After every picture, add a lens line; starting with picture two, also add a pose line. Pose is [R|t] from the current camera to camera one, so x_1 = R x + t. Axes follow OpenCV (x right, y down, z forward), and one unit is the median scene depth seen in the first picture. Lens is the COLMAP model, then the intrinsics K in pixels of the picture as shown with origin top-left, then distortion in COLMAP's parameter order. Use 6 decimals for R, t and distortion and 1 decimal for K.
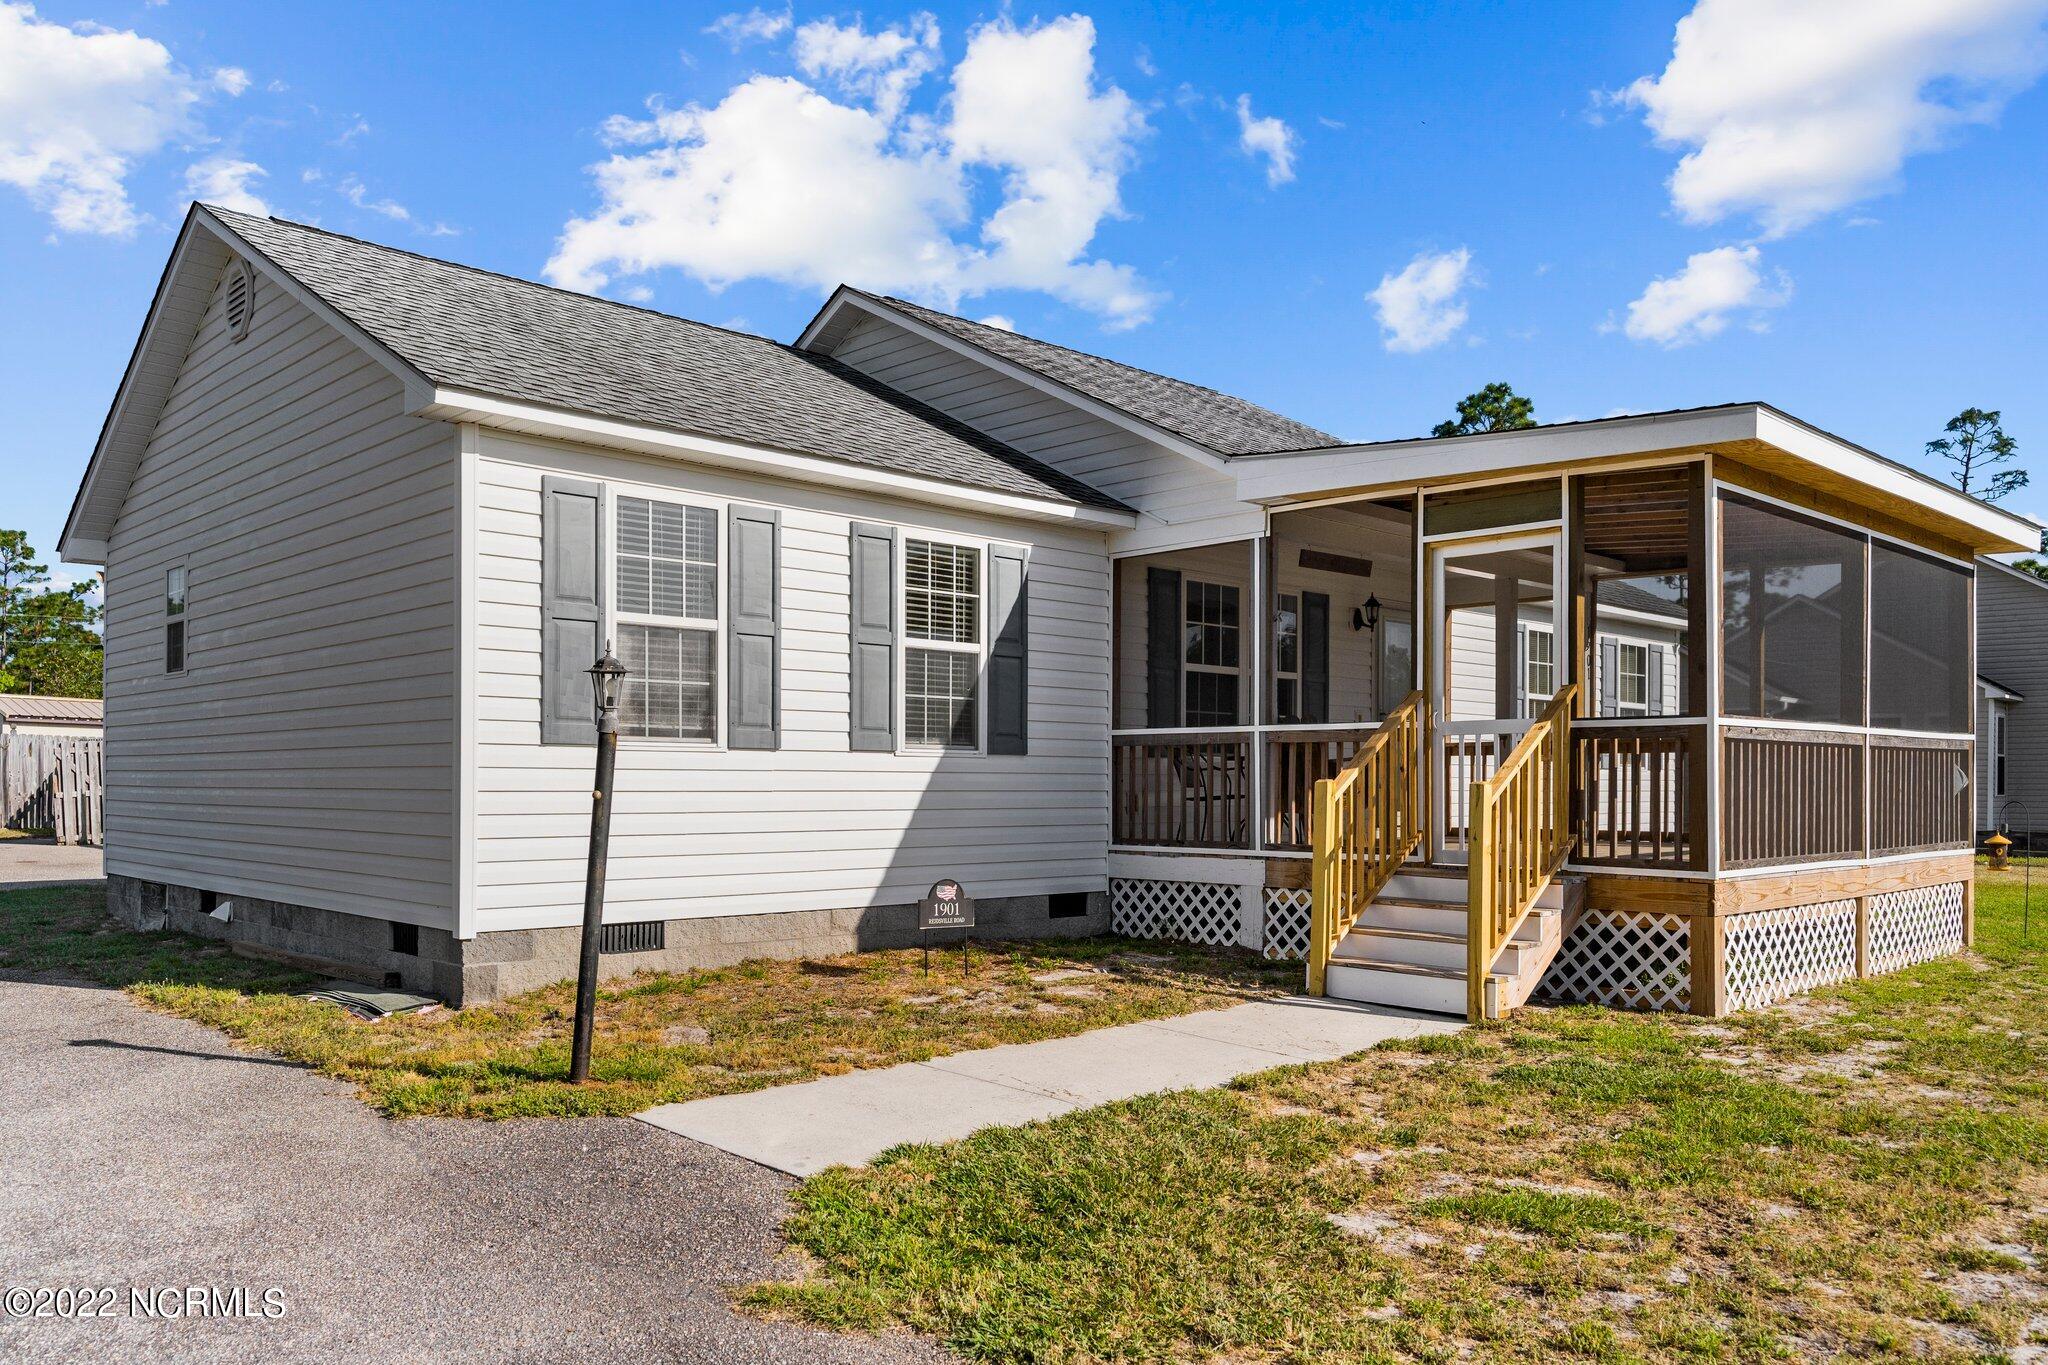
lens RADIAL K [[1554.3, 0, 1026.7], [0, 1554.3, 749.9], [0, 0, 1]] dist [-0.003829, -0.003502]
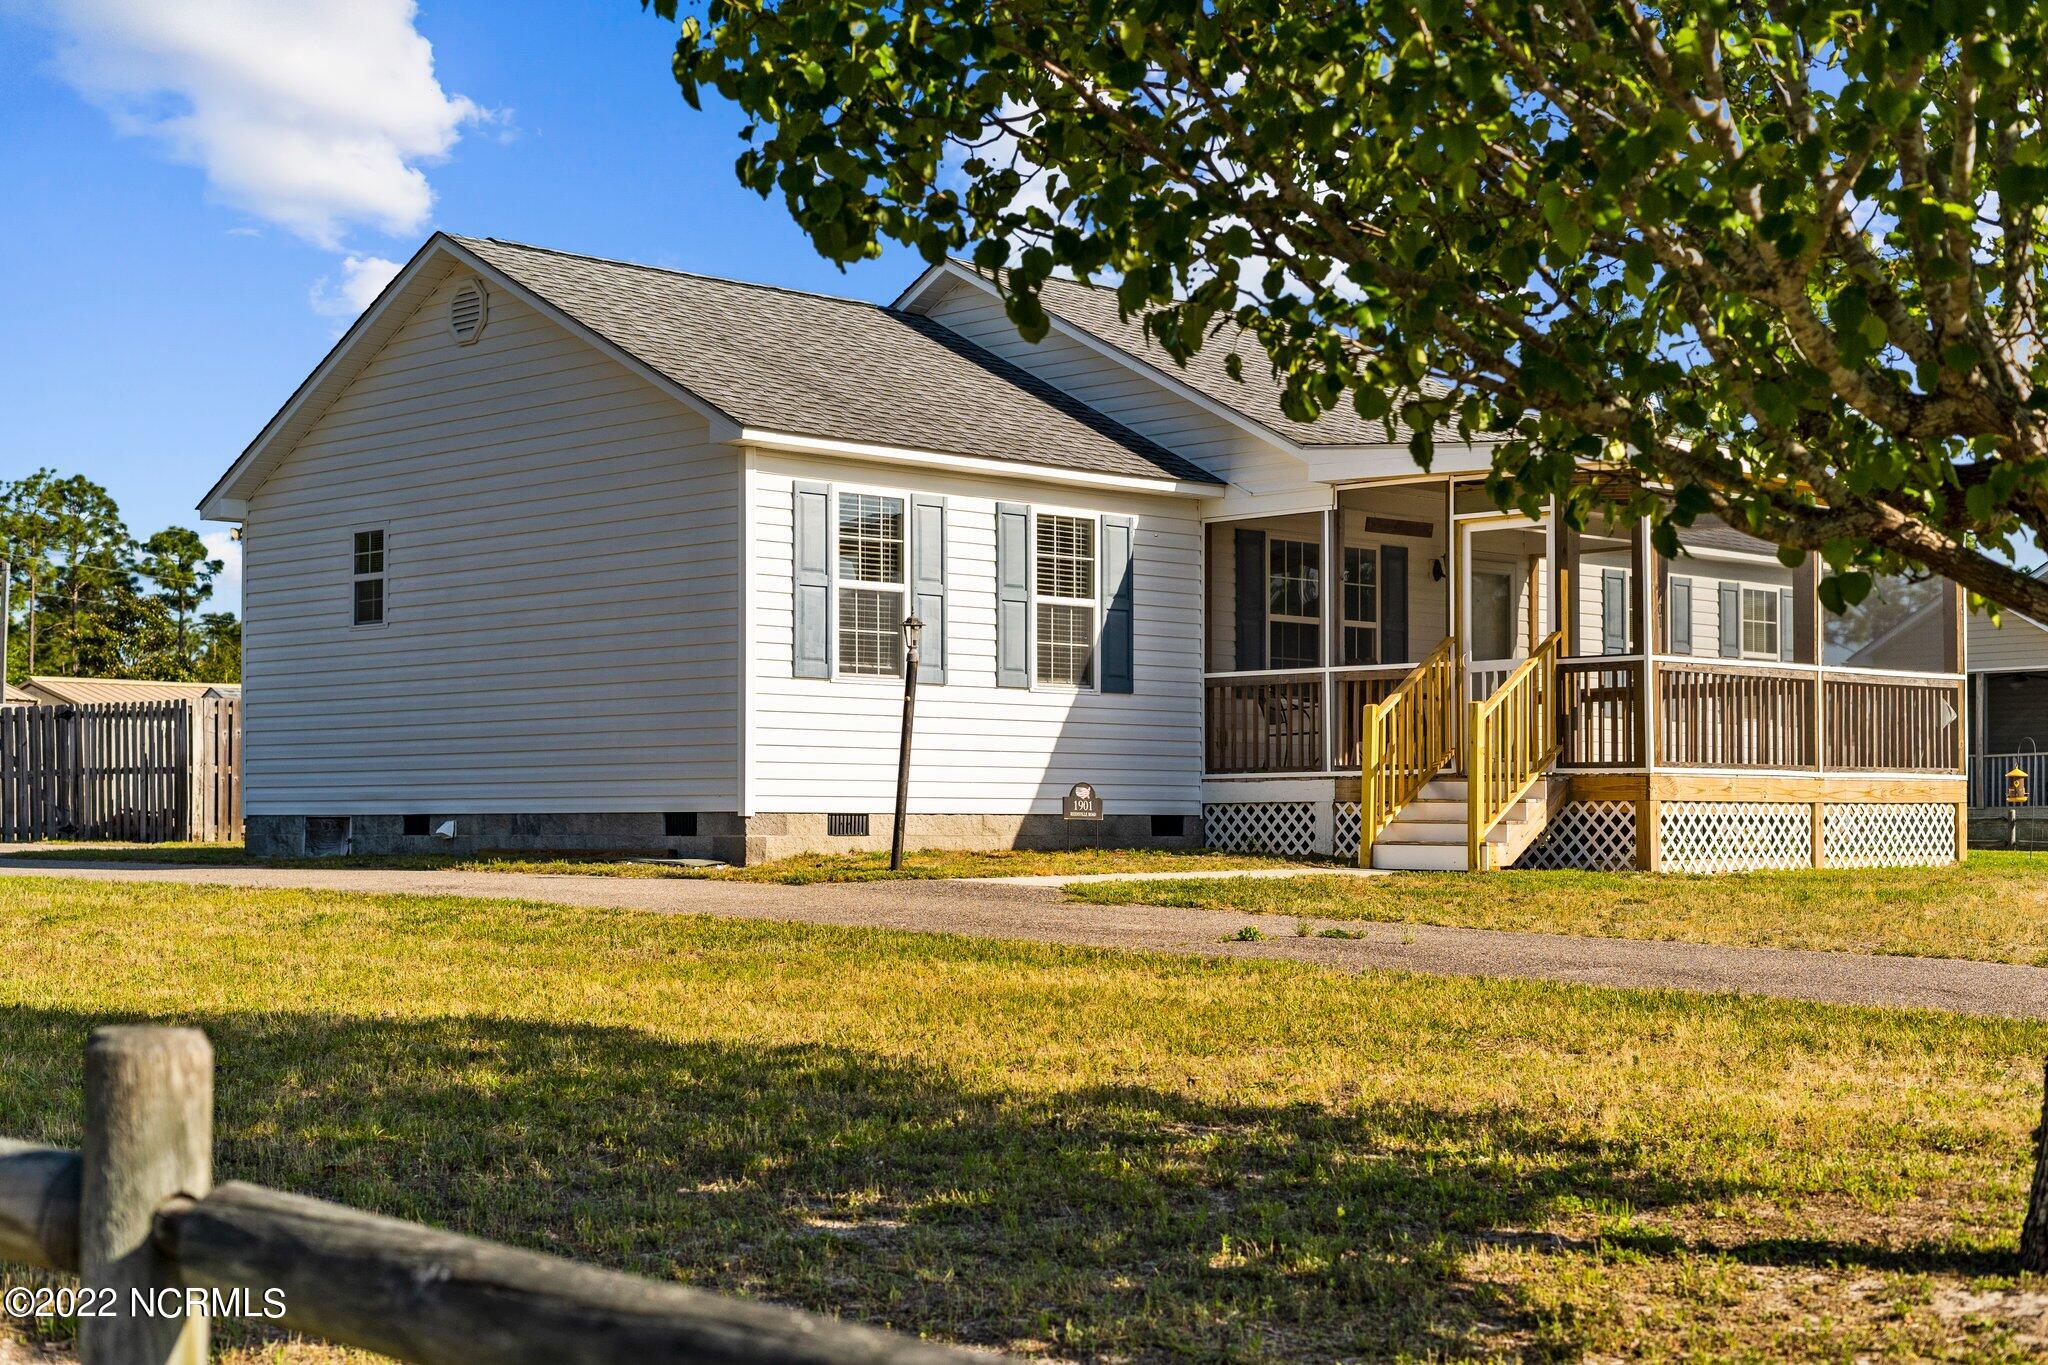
lens RADIAL K [[2956.6, 0, 1024.0], [0, 2956.6, 682.5], [0, 0, 1]] dist [0.016354, 0.014531]
pose [[0.999965, -0.003088, 0.007735, -0.103777], [0.003299, 0.999618, -0.027436, 0.058320], [-0.007647, 0.027461, 0.999594, -1.283176]]
